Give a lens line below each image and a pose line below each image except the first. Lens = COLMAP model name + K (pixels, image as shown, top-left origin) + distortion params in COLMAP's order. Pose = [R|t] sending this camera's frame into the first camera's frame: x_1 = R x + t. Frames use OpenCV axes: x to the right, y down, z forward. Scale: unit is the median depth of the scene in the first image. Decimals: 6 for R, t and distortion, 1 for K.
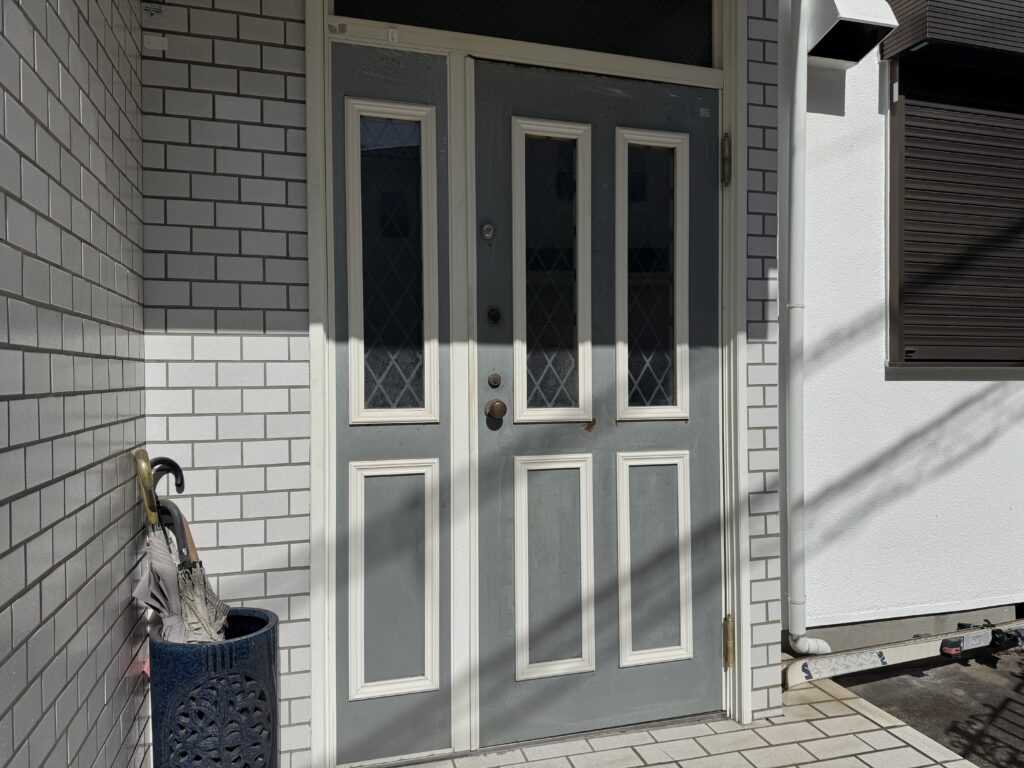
lens RADIAL K [[741.9, 0, 517.9], [0, 741.9, 384.2], [0, 0, 1]] dist [-0.000658, -0.021332]
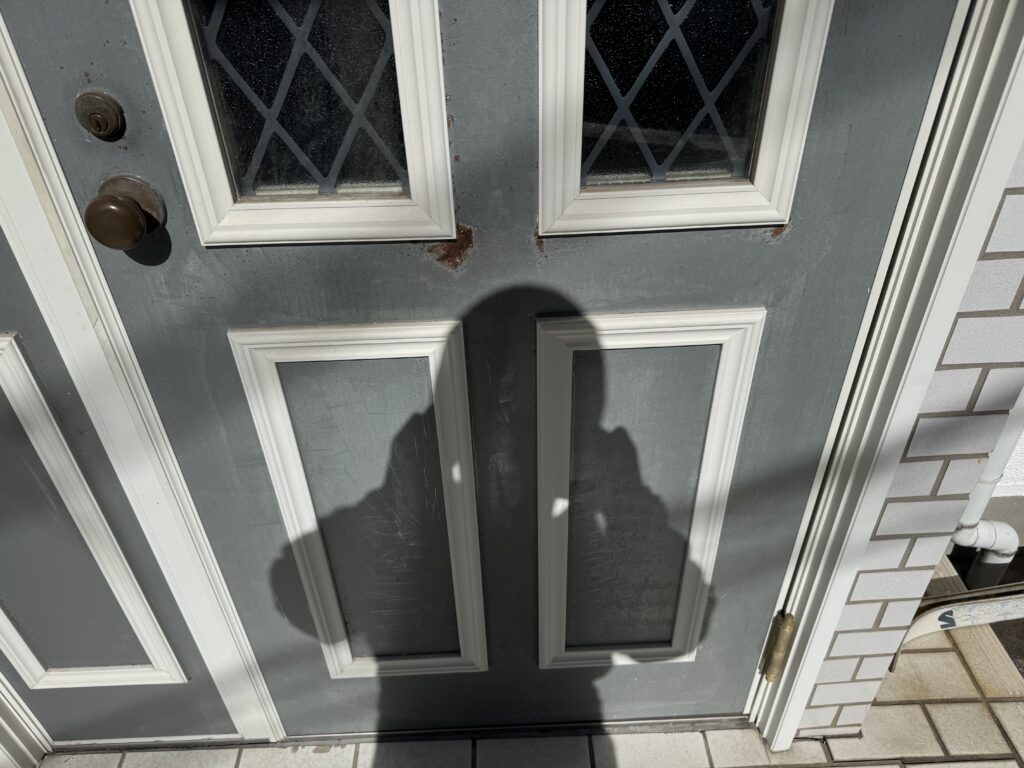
lens RADIAL K [[741.9, 0, 518.7], [0, 741.9, 381.8], [0, 0, 1]] dist [-0.000658, -0.021332]
pose [[0.968642, 0.142939, -0.203225, 0.205735], [0.009595, 0.795811, 0.605469, -0.098393], [0.248274, -0.588433, 0.769485, 0.730050]]
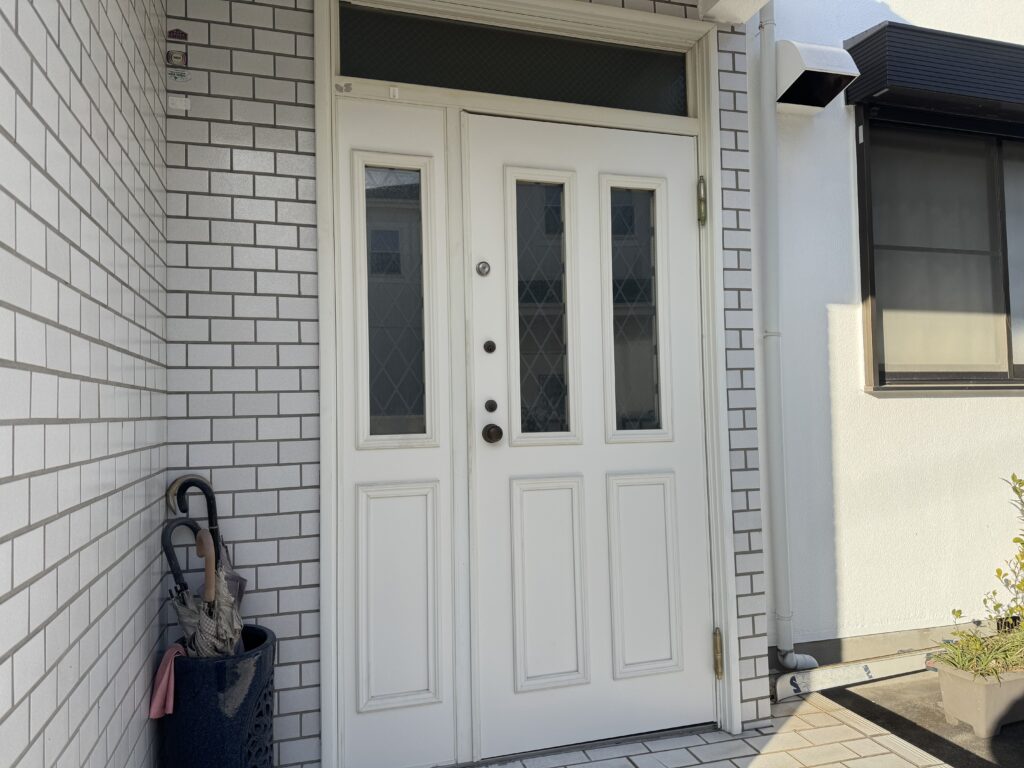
lens RADIAL K [[741.9, 0, 507.9], [0, 741.9, 378.1], [0, 0, 1]] dist [-0.000658, -0.021332]
pose [[0.999906, -0.013709, 0.000308, -0.006862], [0.013706, 0.998425, -0.054394, 0.011674], [0.000438, 0.054393, 0.998520, -0.070100]]
